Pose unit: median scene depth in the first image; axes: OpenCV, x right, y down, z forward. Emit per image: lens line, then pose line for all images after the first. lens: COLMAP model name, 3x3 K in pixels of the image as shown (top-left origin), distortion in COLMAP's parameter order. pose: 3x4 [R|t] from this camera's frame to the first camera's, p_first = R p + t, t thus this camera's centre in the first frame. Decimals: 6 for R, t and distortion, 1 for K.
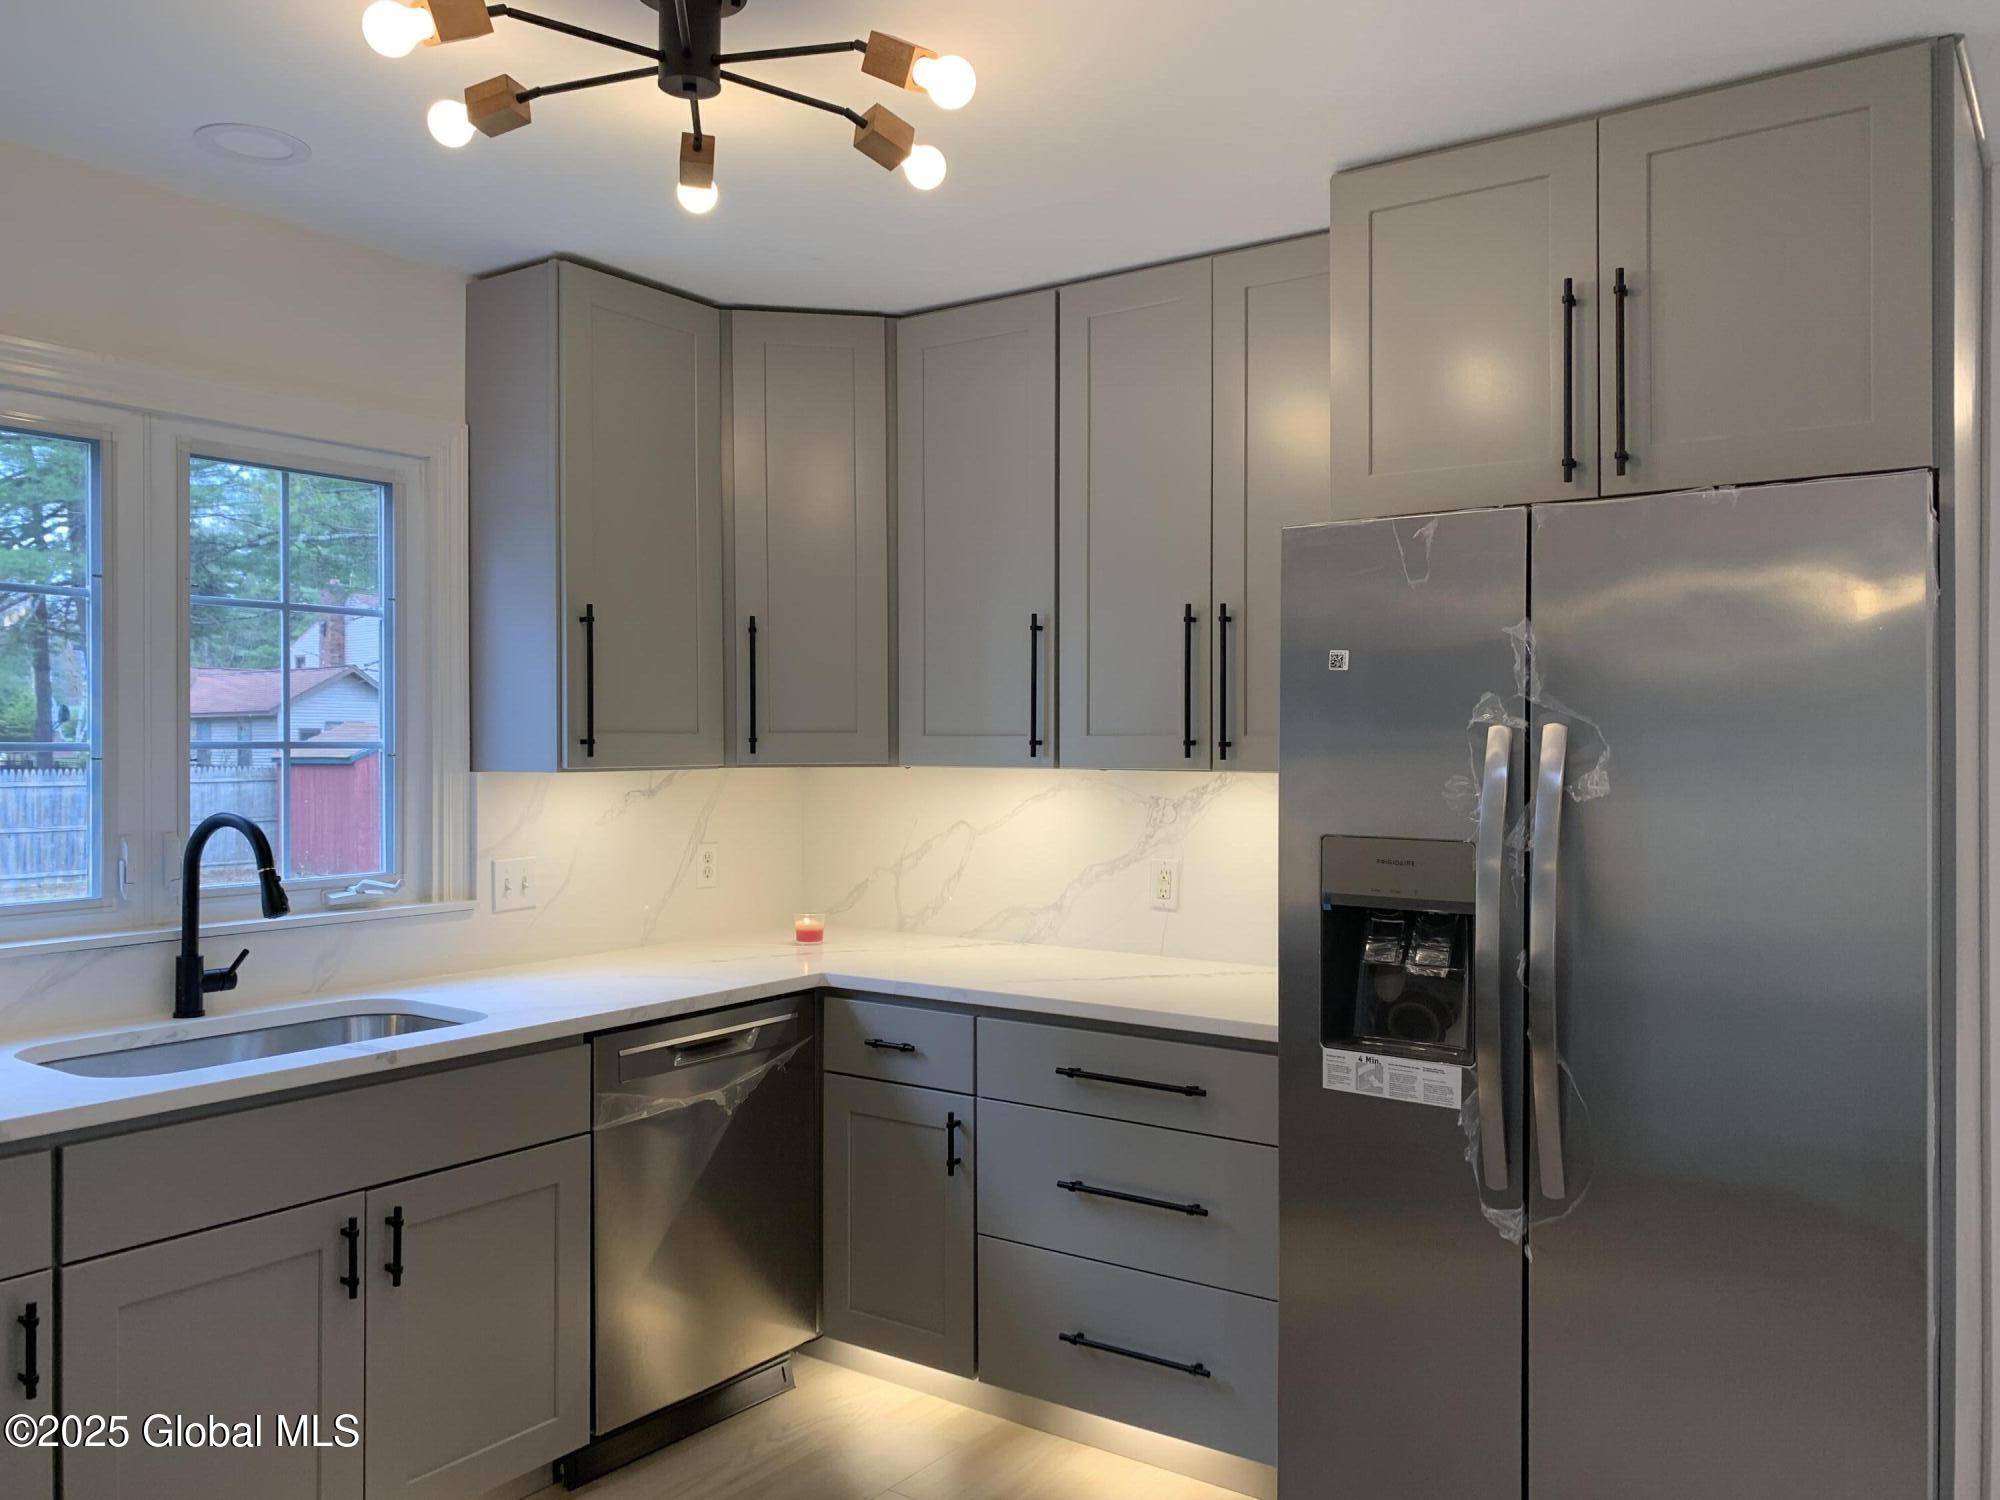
lens RADIAL K [[1530.6, 0, 1000.0], [0, 1530.6, 750.0], [0, 0, 1]] dist [0.060266, -0.079111]
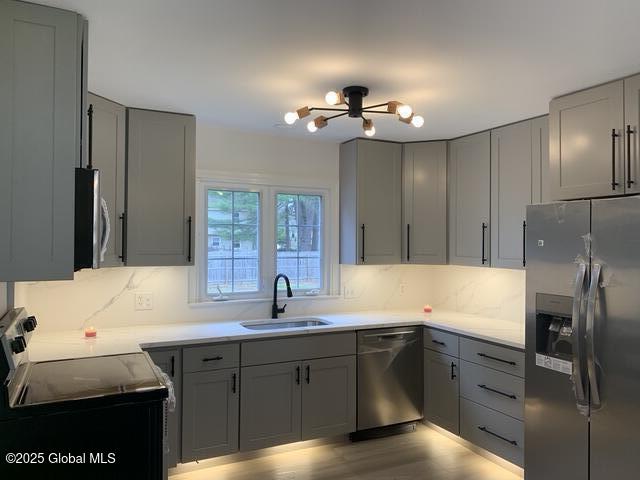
lens RADIAL K [[482.2, 0, 314.8], [0, 482.2, 237.4], [0, 0, 1]] dist [0.073159, -0.140582]
pose [[0.875137, -0.001847, -0.483872, 0.248246], [-0.007019, 0.999839, -0.016511, -0.039579], [0.483824, 0.017845, 0.874983, -0.176304]]
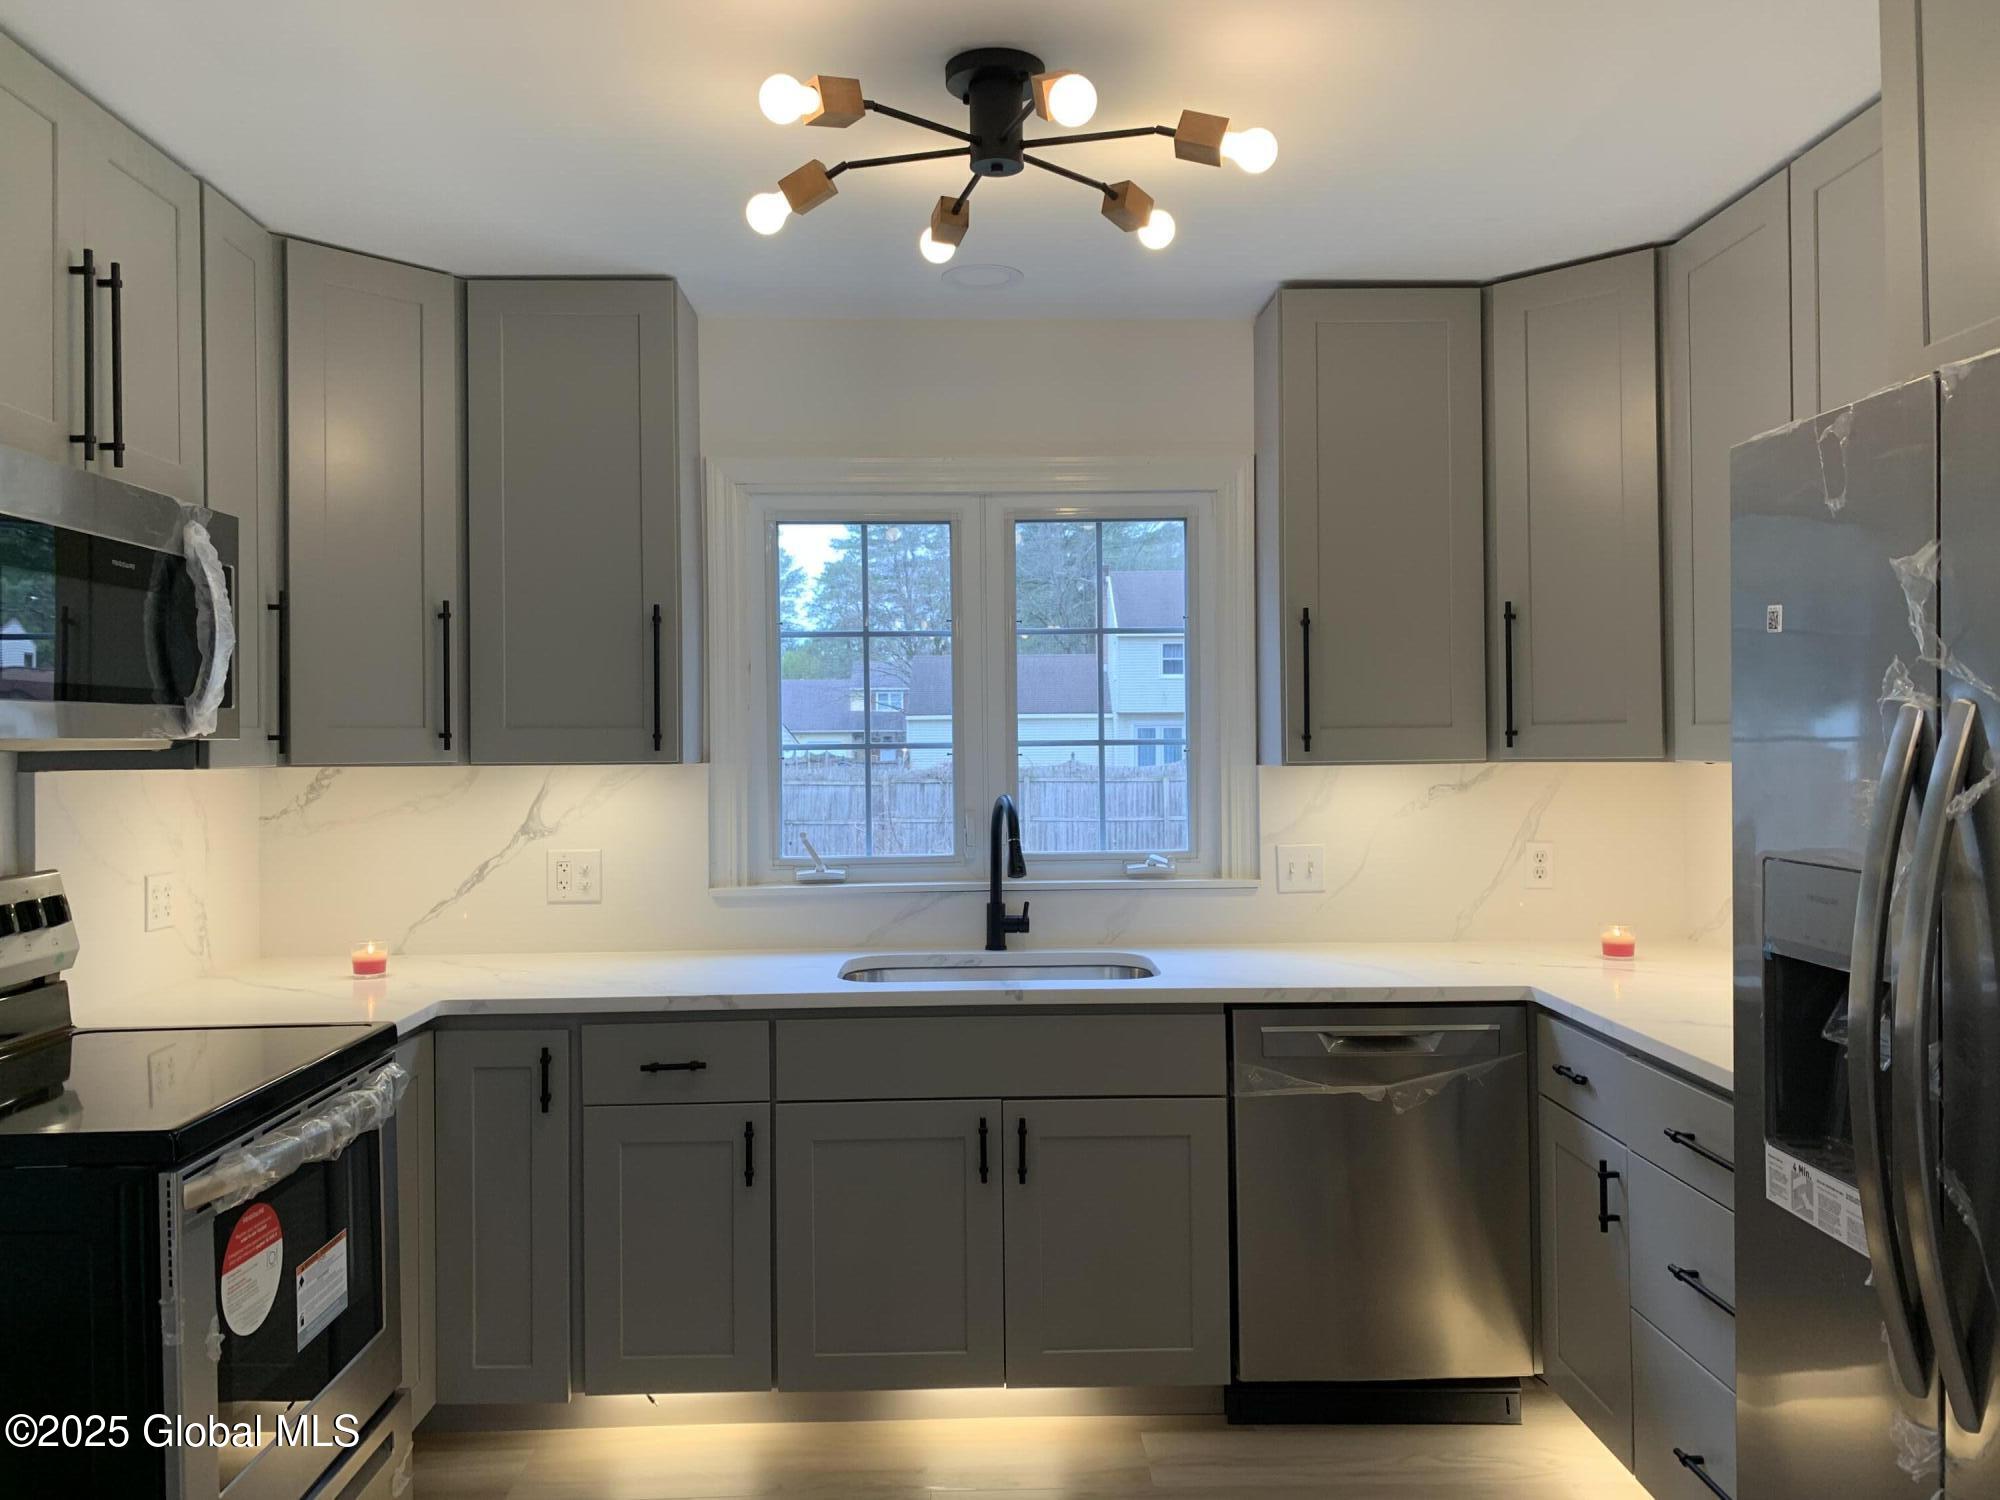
lens RADIAL K [[1506.9, 0, 983.8], [0, 1506.9, 741.7], [0, 0, 1]] dist [0.073159, -0.140582]
pose [[0.595195, -0.007043, -0.803550, 0.468424], [0.006972, 0.999969, -0.003600, -0.000015], [0.803551, -0.003460, 0.595226, 0.214189]]
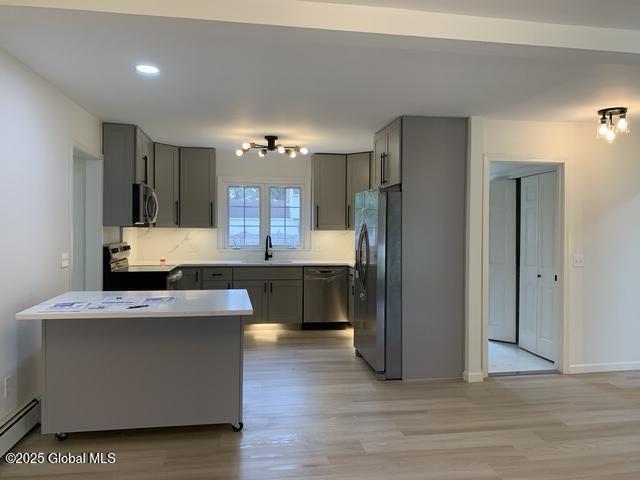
lens RADIAL K [[489.8, 0, 320.0], [0, 489.8, 240.0], [0, 0, 1]] dist [0.060266, -0.079111]
pose [[0.701333, 0.023737, -0.712439, 1.339403], [-0.009792, 0.999672, 0.023669, 0.007272], [0.712767, -0.009624, 0.701335, -0.512606]]
